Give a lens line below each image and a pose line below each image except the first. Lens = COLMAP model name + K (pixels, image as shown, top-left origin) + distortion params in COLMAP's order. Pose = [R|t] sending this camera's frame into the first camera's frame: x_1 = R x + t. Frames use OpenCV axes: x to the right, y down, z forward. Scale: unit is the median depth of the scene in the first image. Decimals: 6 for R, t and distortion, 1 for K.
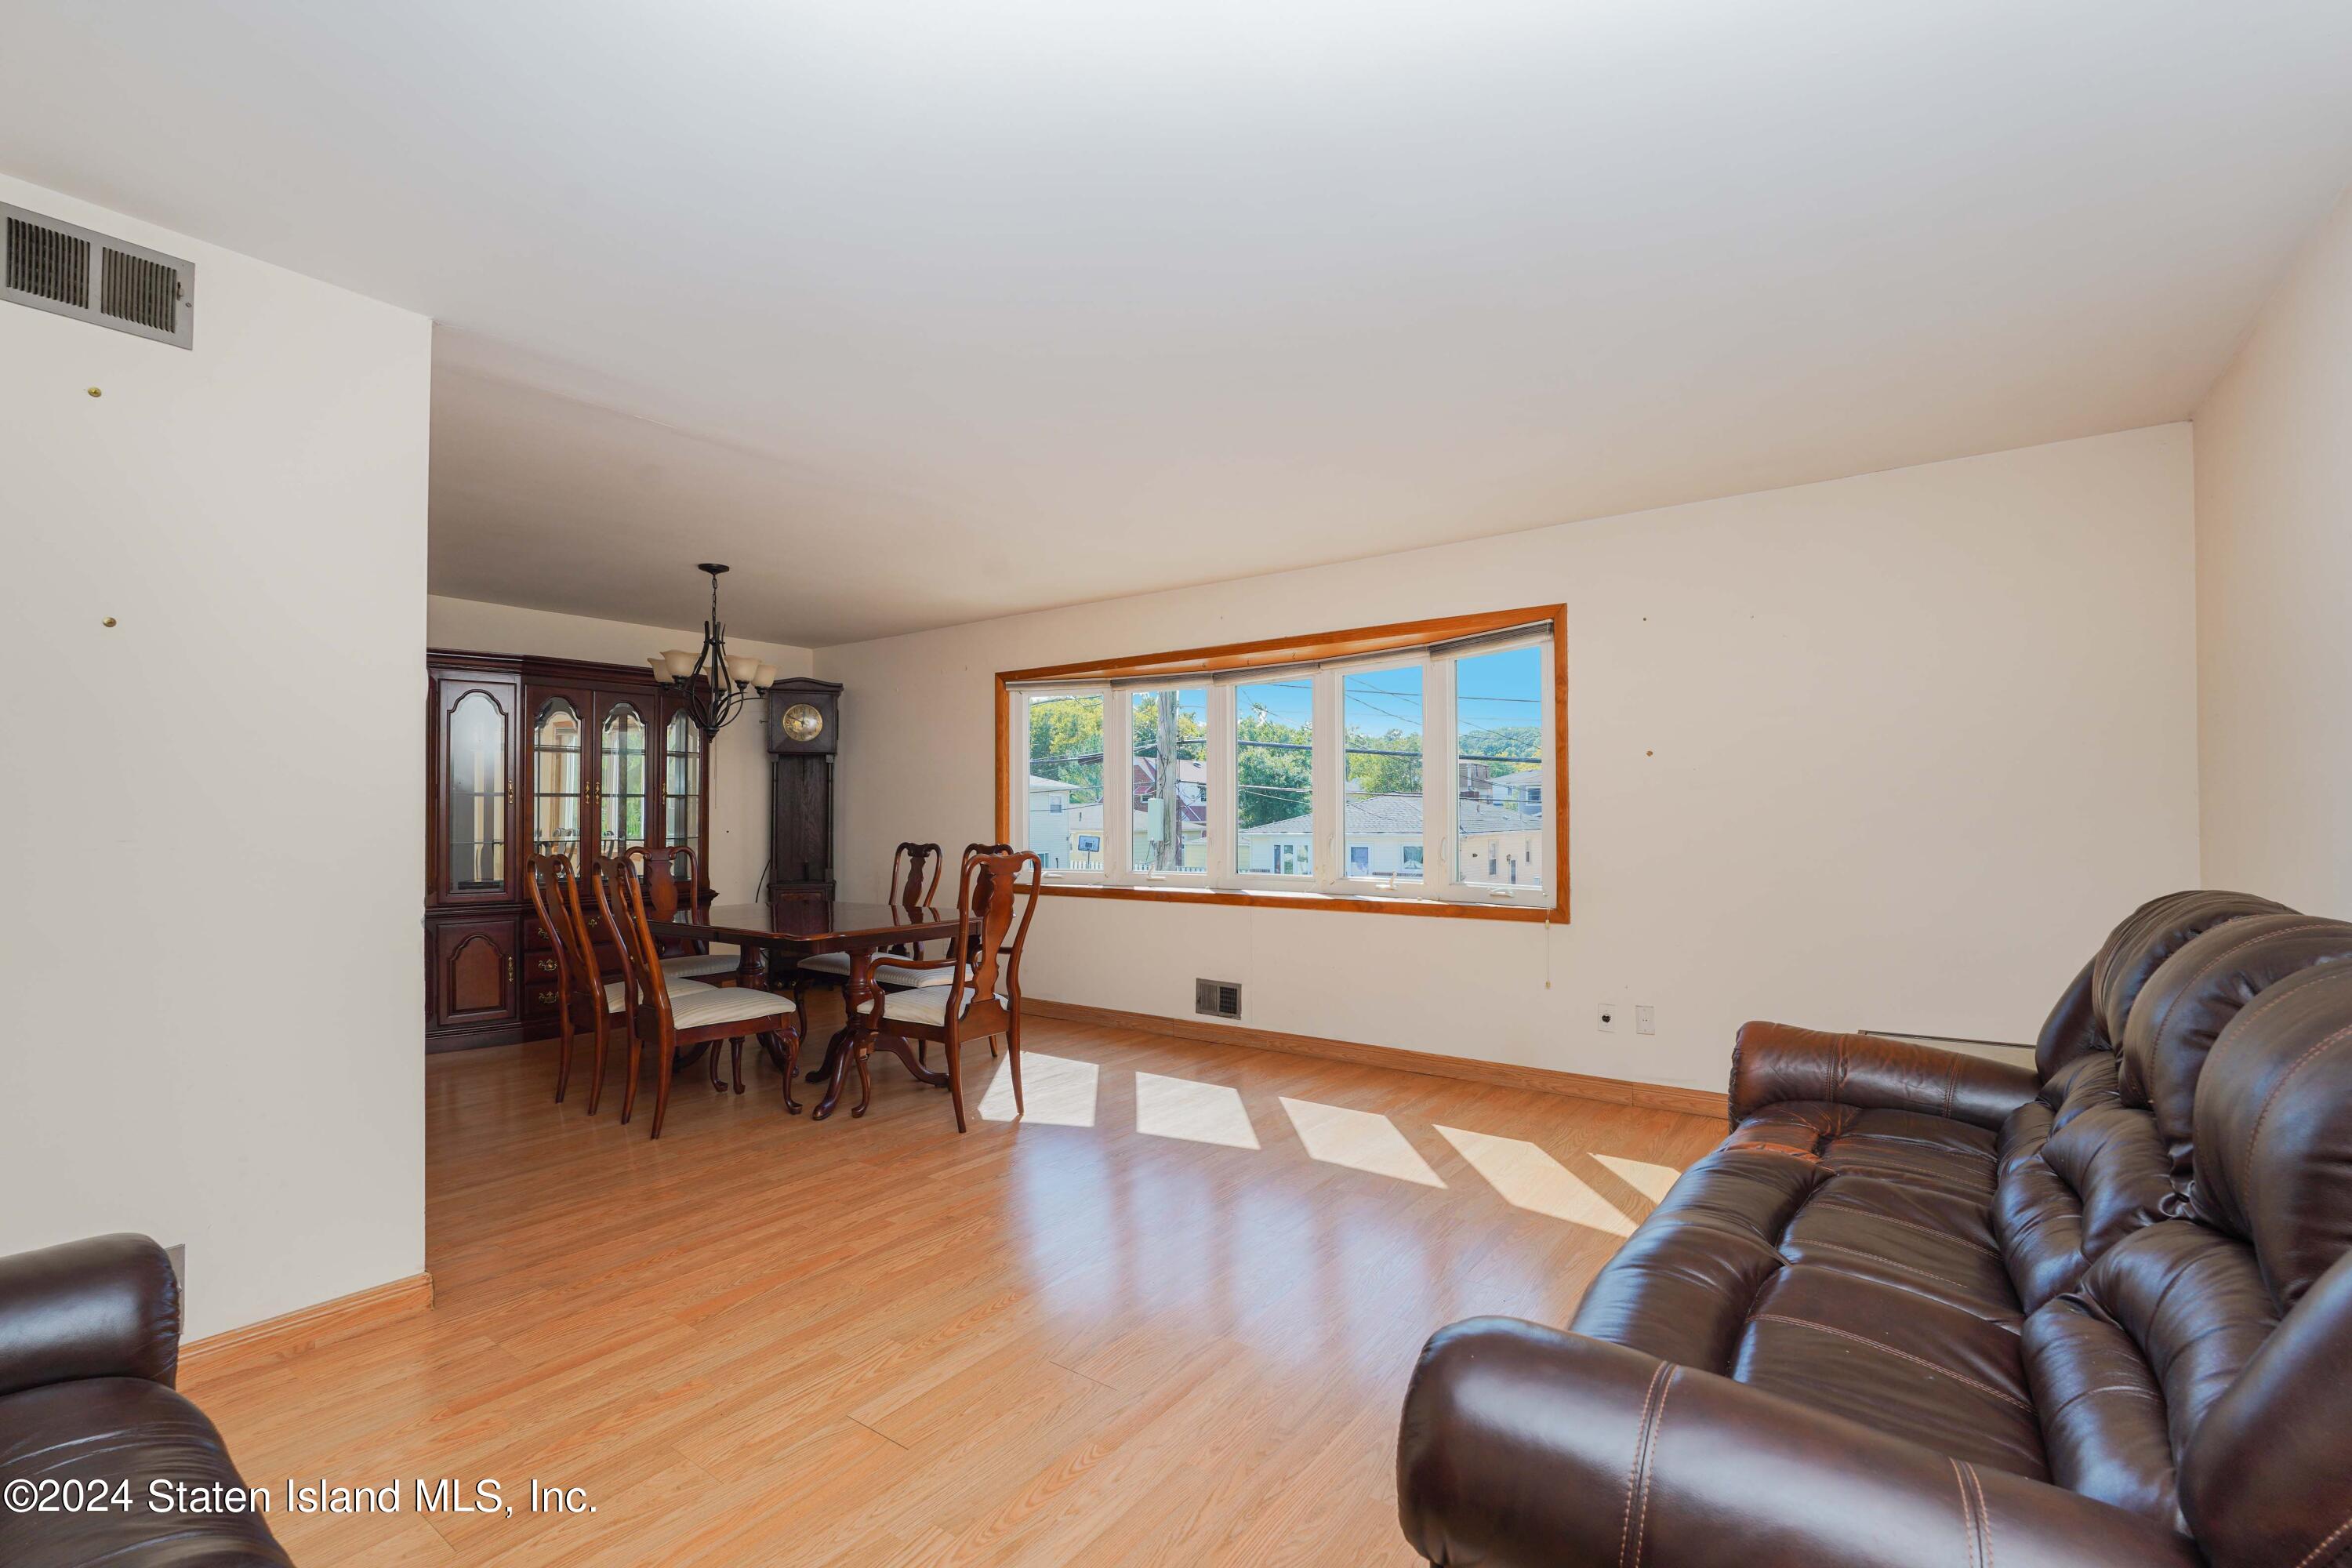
lens RADIAL K [[1056.1, 0, 1176.0], [0, 1056.1, 784.0], [0, 0, 1]] dist [-0.001743, 0.000024]
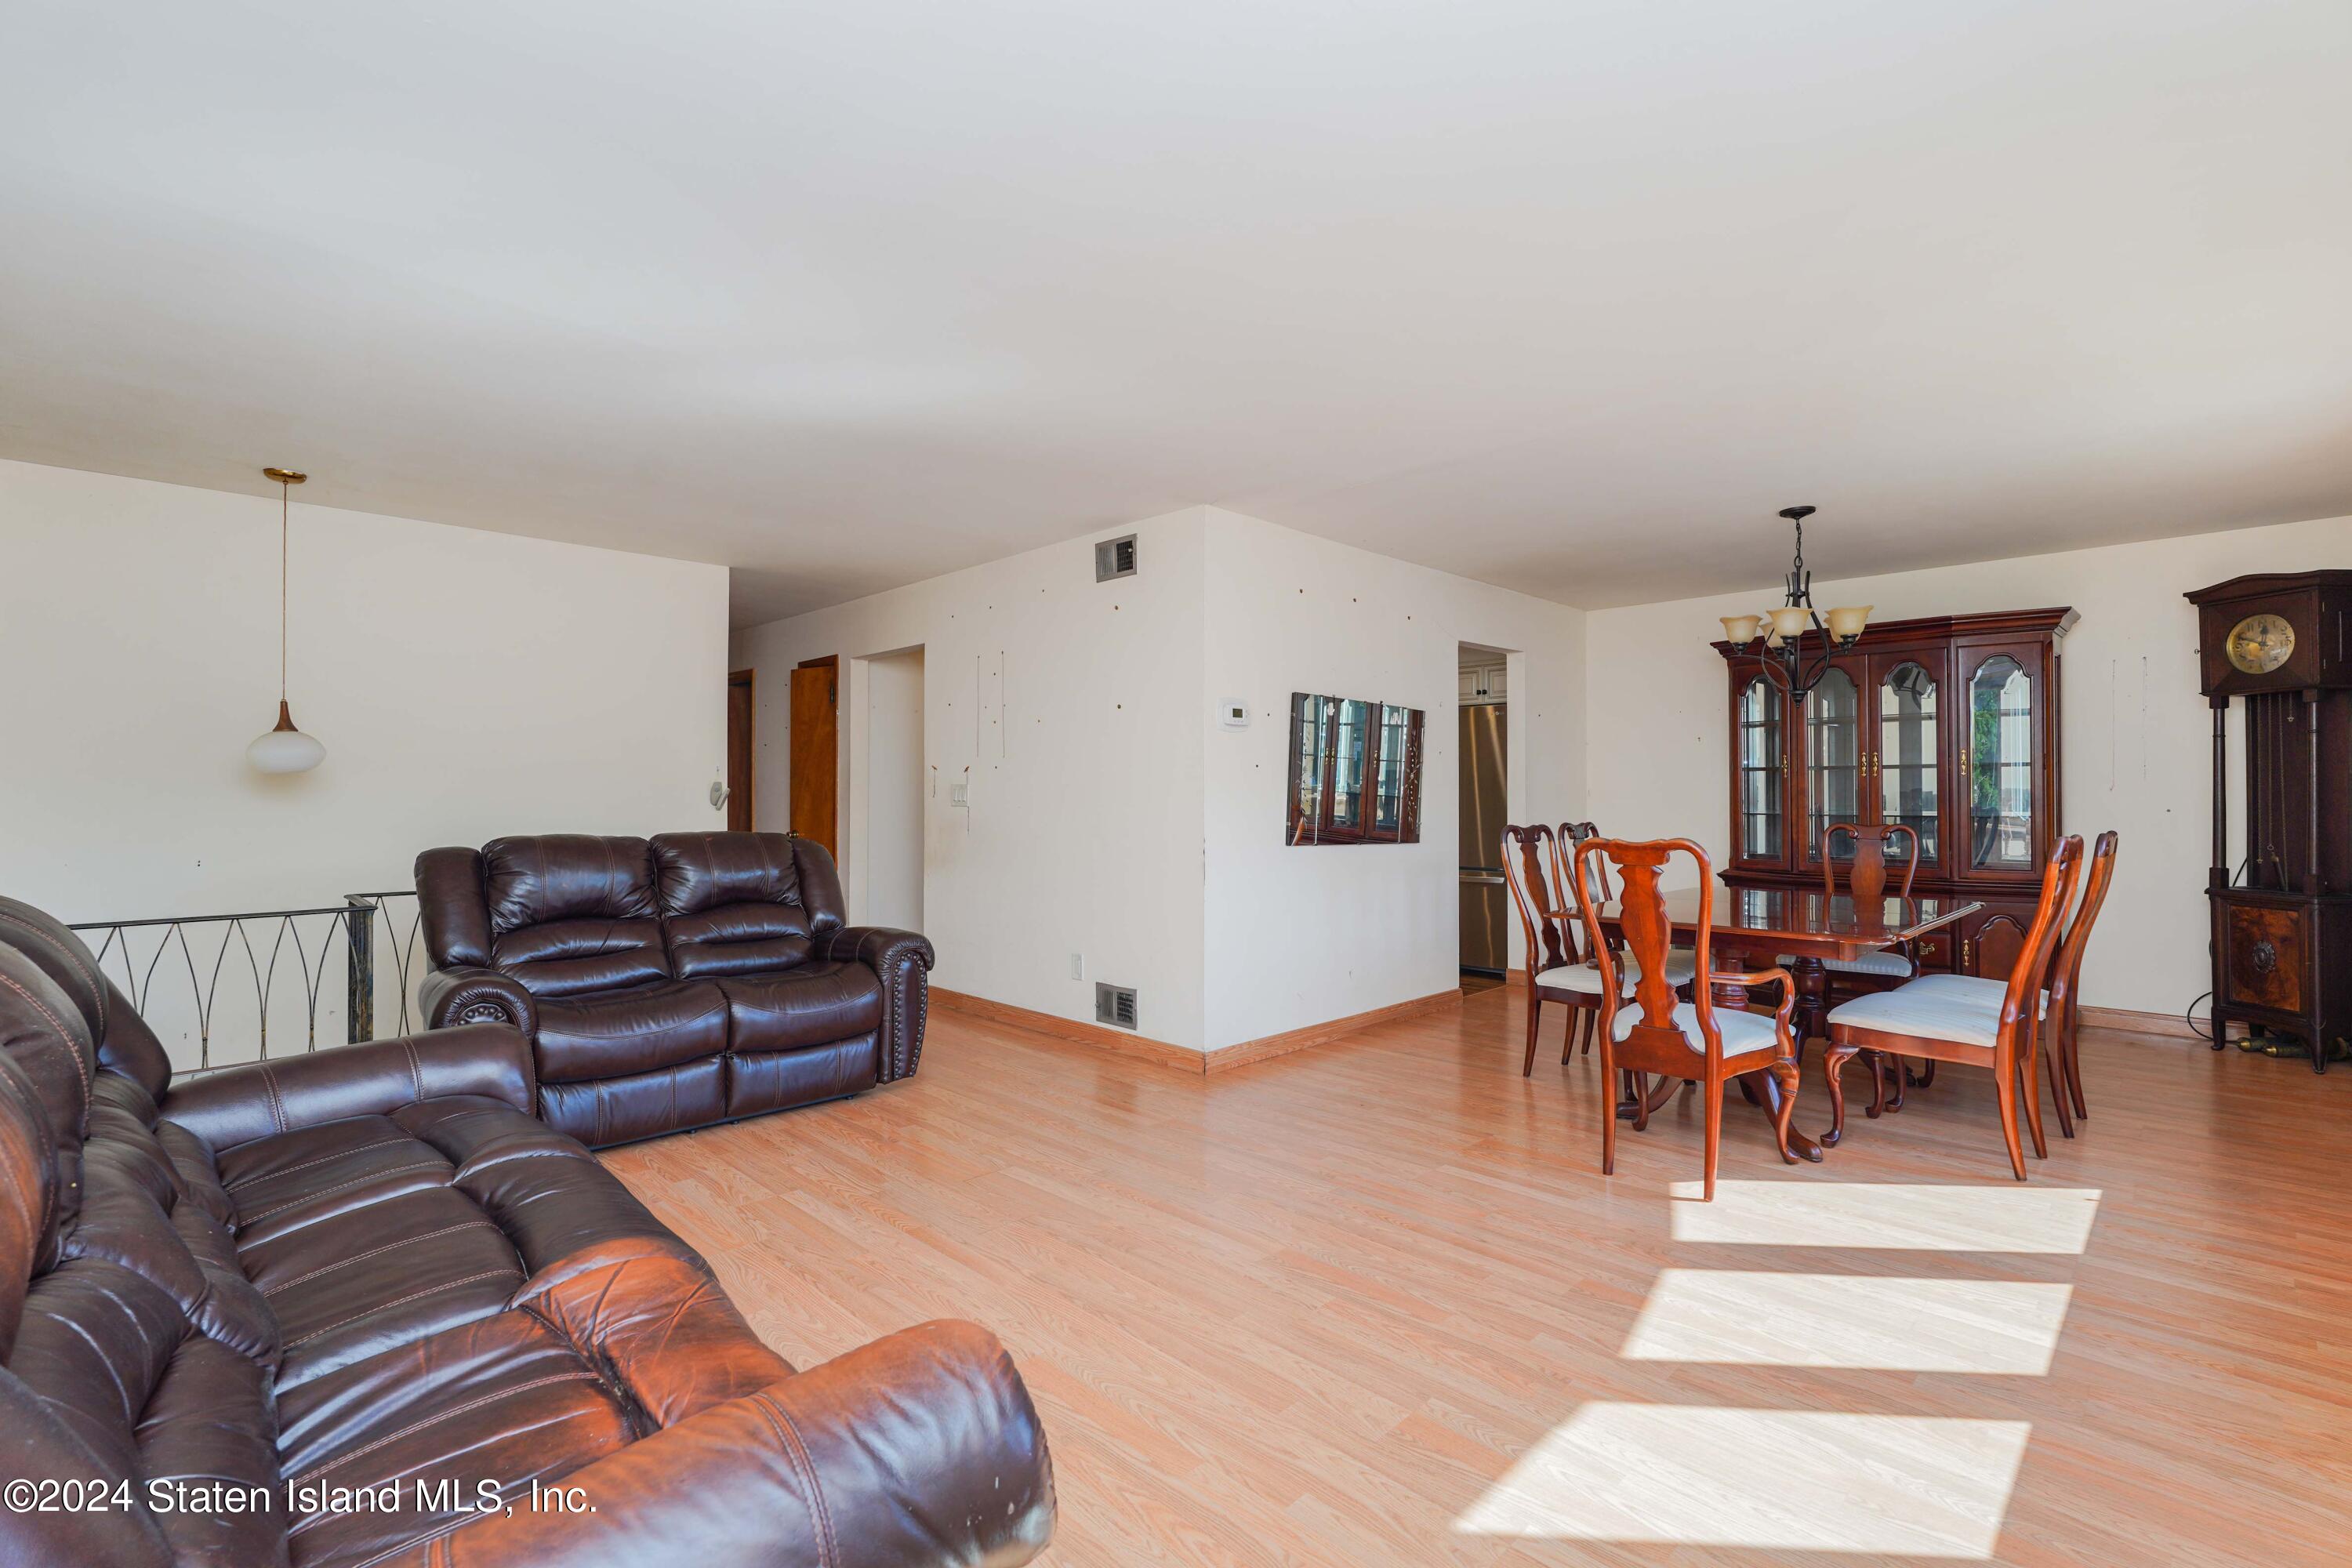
lens RADIAL K [[1028.0, 0, 1191.8], [0, 1028.0, 784.9], [0, 0, 1]] dist [-0.014316, 0.000633]
pose [[-0.140956, -0.003234, -0.990011, 0.574242], [0.034200, 0.999382, -0.008134, 0.017868], [0.989425, -0.035005, -0.140758, 0.719433]]
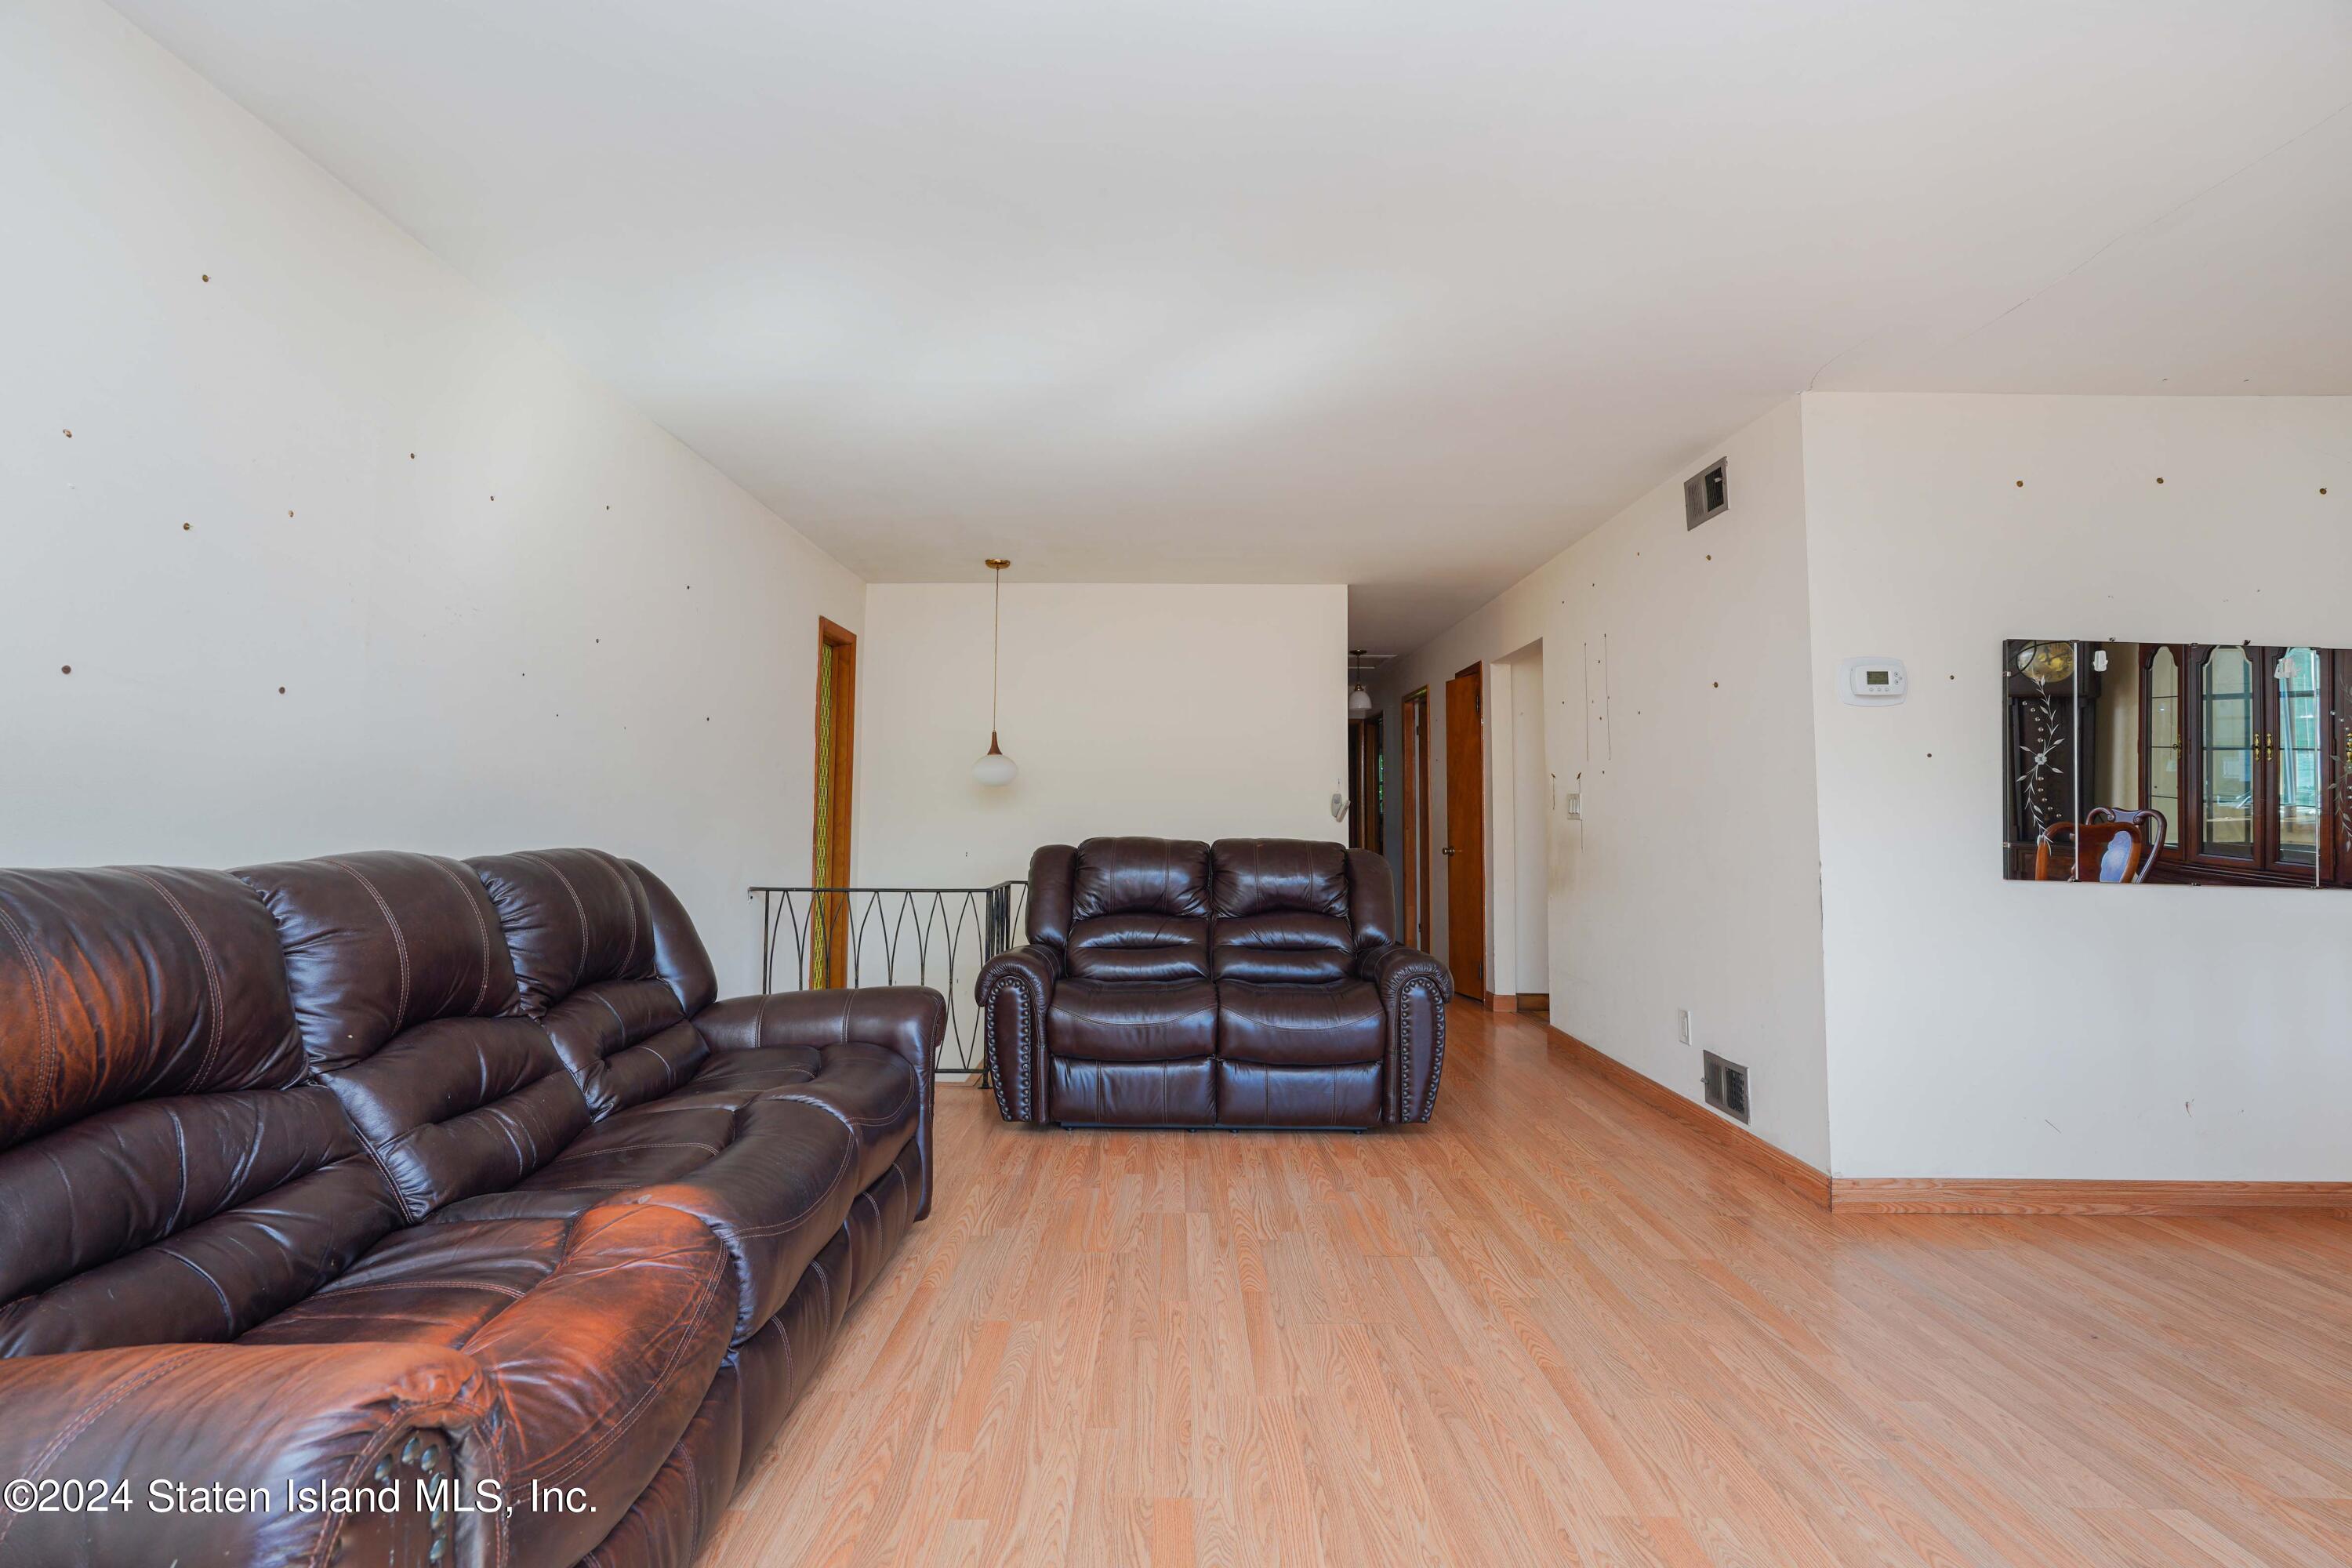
lens RADIAL K [[1039.7, 0, 1172.8], [0, 1039.7, 727.7], [0, 0, 1]] dist [-0.000278, 0.000040]
pose [[-0.797266, -0.050365, -0.601523, 0.354010], [0.019649, 0.993820, -0.109254, 0.041622], [0.603308, -0.098924, -0.791349, 0.893296]]
